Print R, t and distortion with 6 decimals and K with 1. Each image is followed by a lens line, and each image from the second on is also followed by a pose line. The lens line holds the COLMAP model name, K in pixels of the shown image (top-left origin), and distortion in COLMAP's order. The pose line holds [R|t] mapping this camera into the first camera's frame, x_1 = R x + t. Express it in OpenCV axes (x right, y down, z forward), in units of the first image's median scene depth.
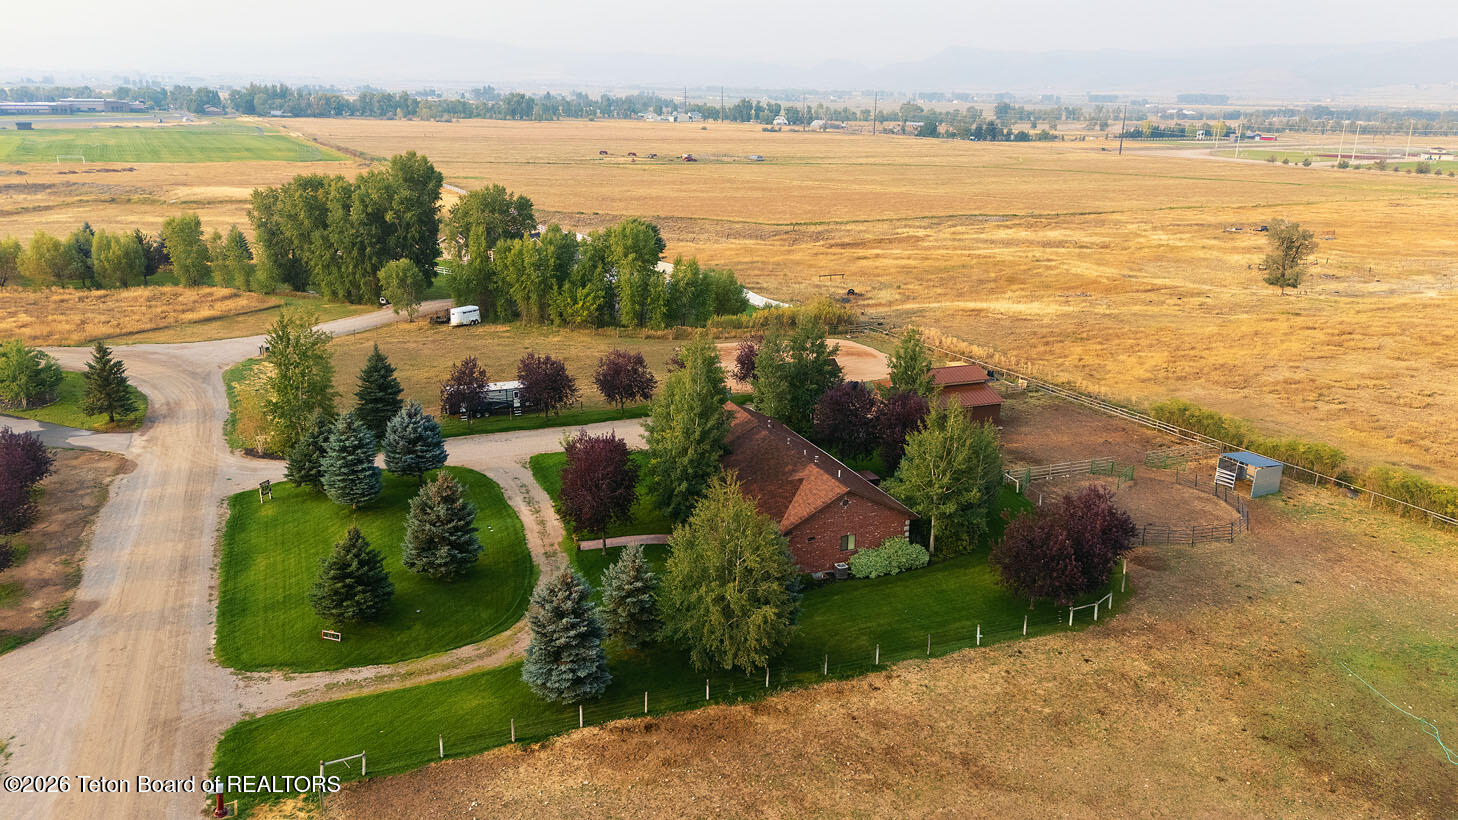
lens RADIAL K [[1133.4, 0, 729.0], [0, 1133.4, 410.0], [0, 0, 1]] dist [0.062925, -0.054290]
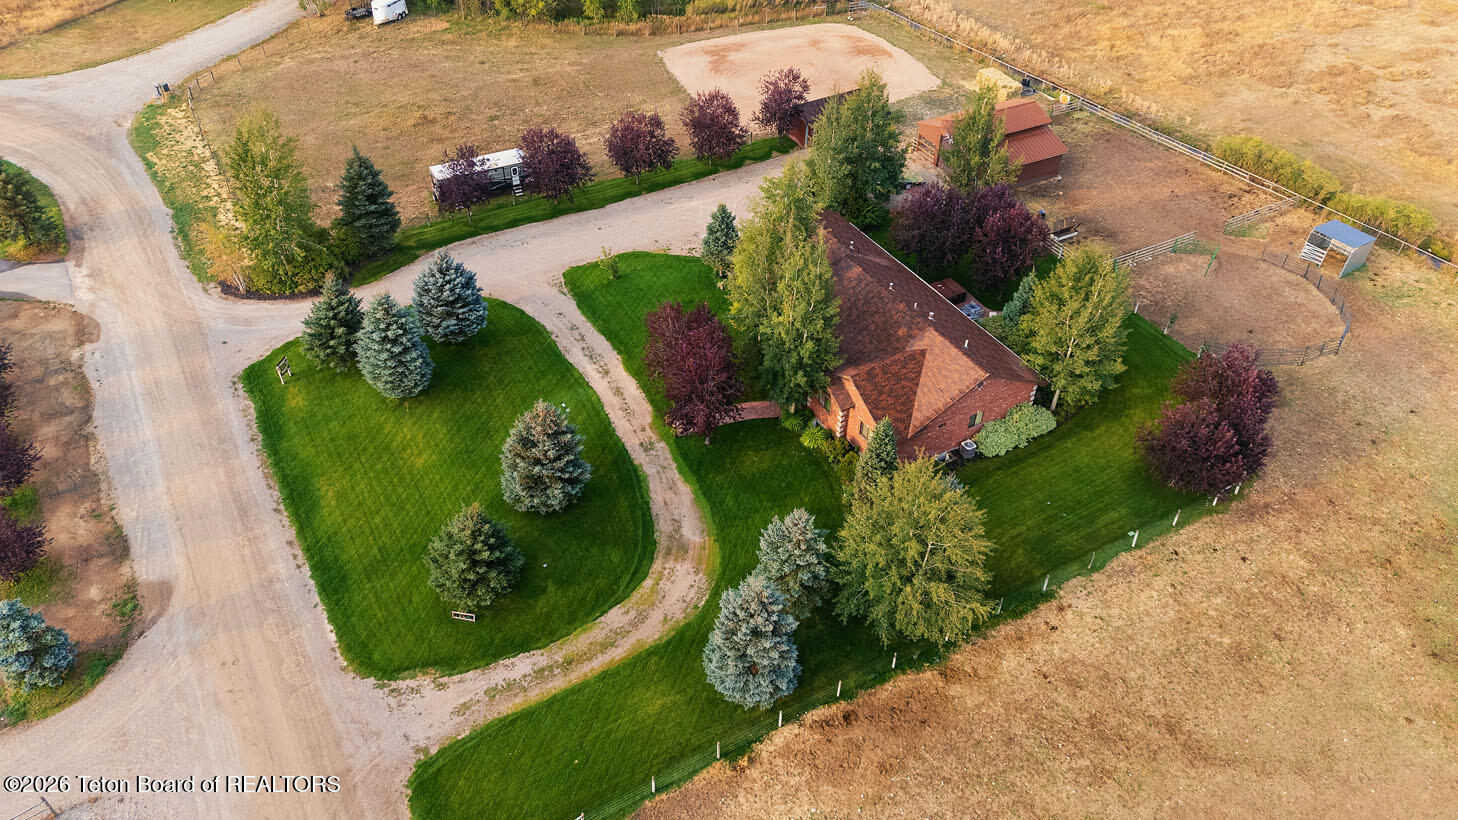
lens RADIAL K [[1133.4, 0, 729.0], [0, 1133.4, 410.0], [0, 0, 1]] dist [0.062925, -0.054290]
pose [[0.990001, -0.082670, 0.114300, -0.231783], [0.029126, 0.912610, 0.407792, -0.317958], [-0.138023, -0.400386, 0.905892, 0.219983]]
